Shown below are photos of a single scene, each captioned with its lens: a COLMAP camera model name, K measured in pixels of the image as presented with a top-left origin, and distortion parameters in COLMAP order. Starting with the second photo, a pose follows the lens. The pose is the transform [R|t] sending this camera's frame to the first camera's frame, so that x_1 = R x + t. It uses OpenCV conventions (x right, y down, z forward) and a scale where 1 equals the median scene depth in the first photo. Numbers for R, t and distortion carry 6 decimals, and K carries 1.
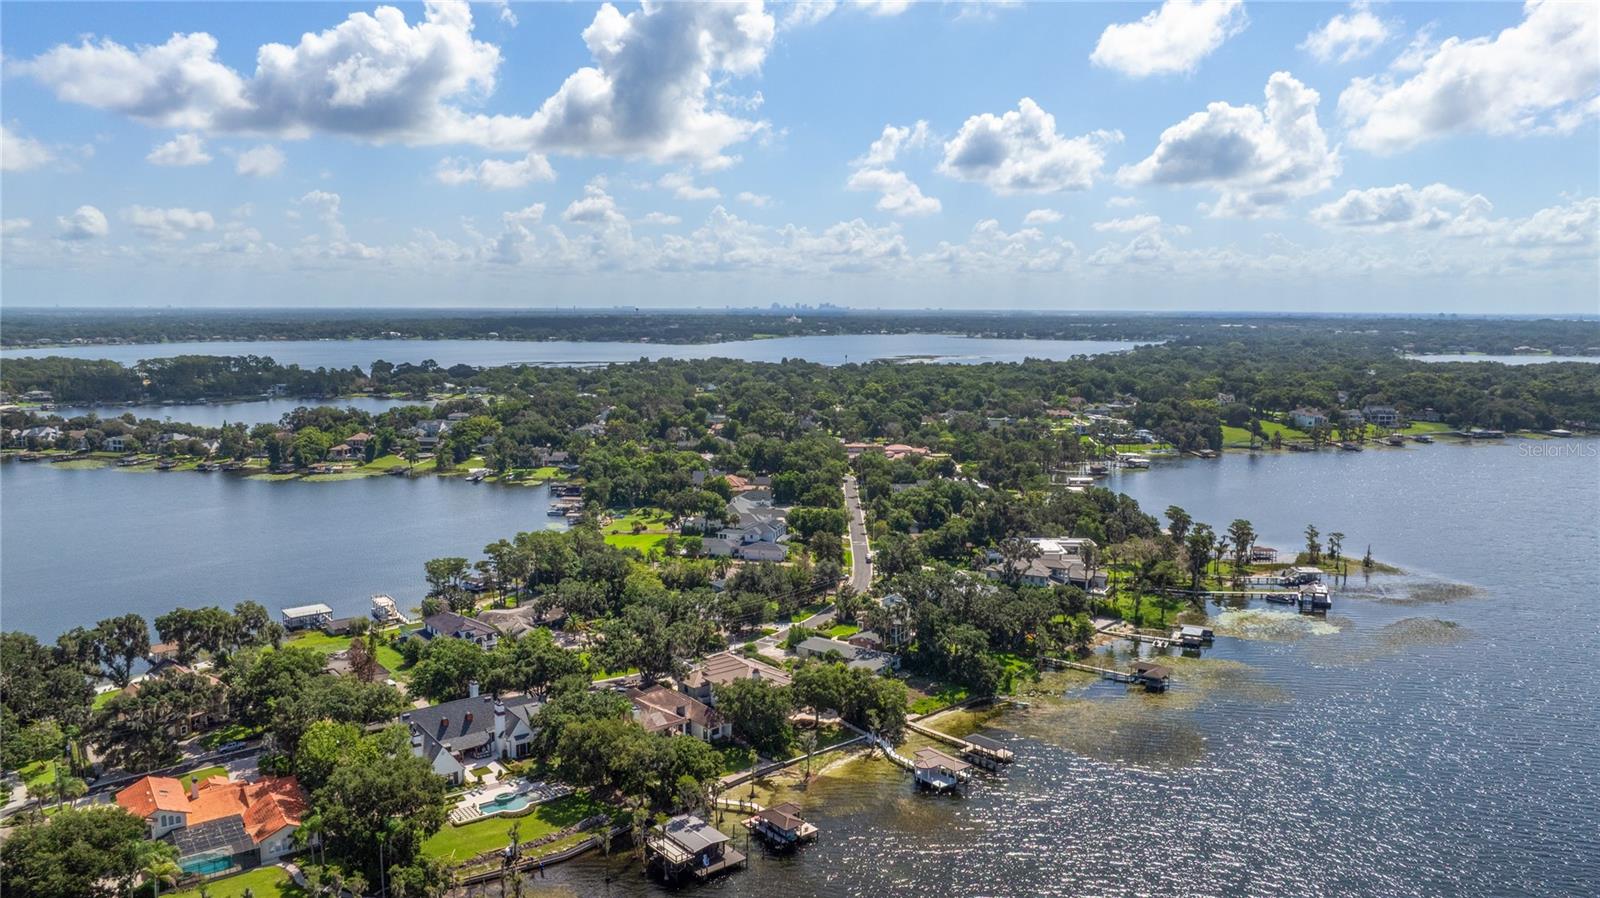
lens RADIAL K [[1153.5, 0, 800.0], [0, 1153.5, 449.0], [0, 0, 1]] dist [0.003196, 0.002598]
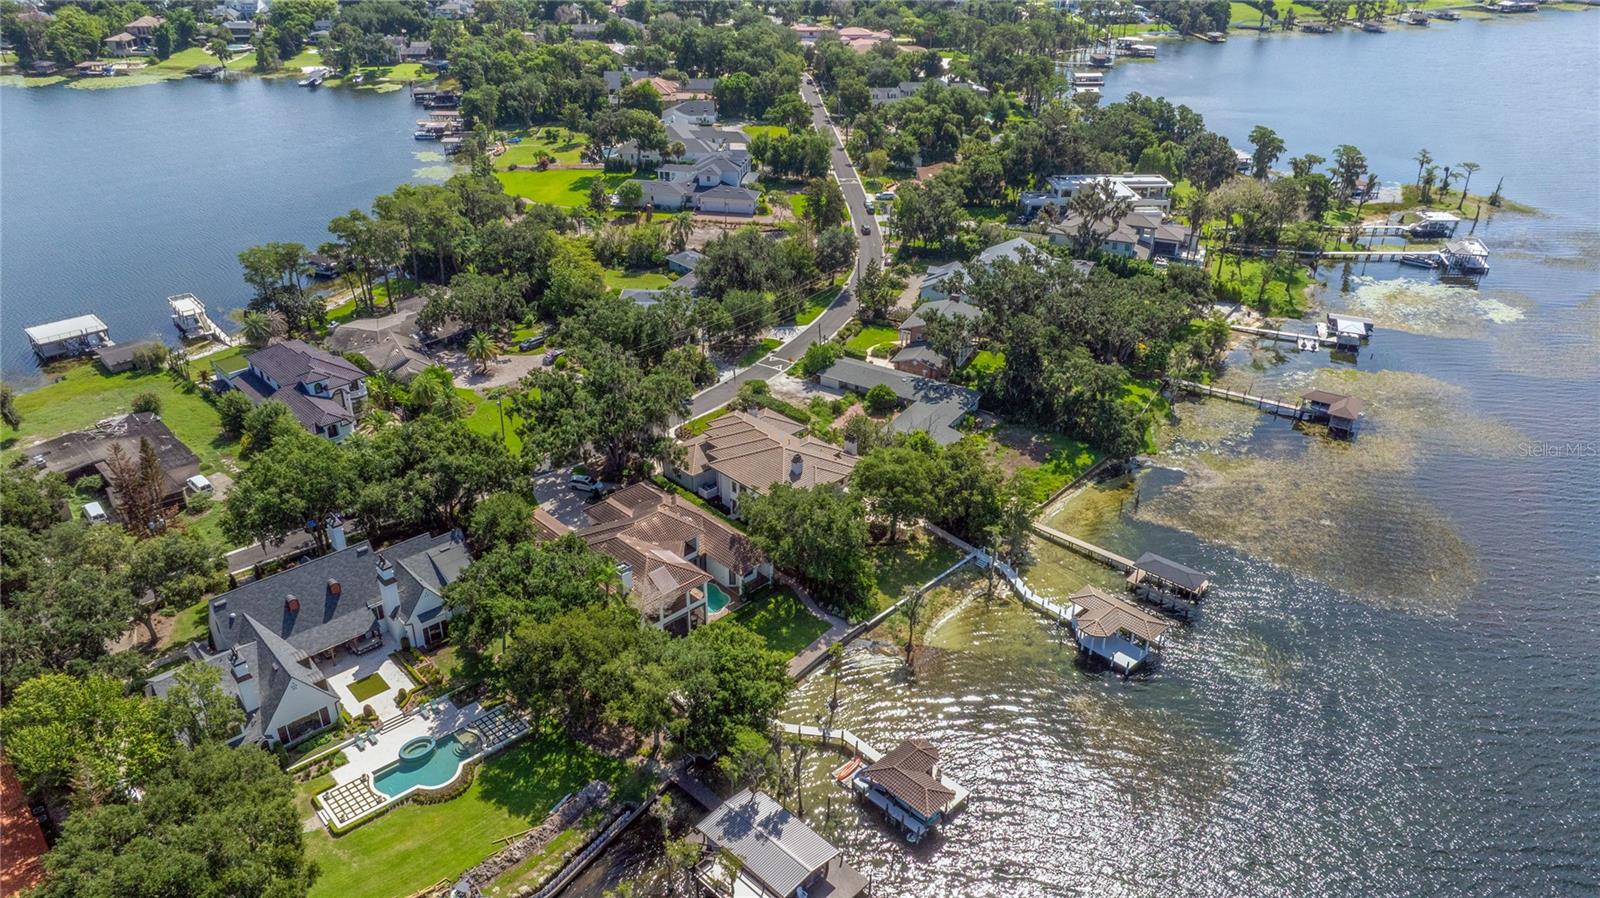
lens RADIAL K [[1135.8, 0, 800.0], [0, 1135.8, 449.0], [0, 0, 1]] dist [-0.054830, 0.076555]
pose [[0.994498, -0.041871, 0.096025, -0.070043], [0.004412, 0.932575, 0.360950, -0.025467], [-0.104663, -0.358540, 0.927628, 0.316222]]
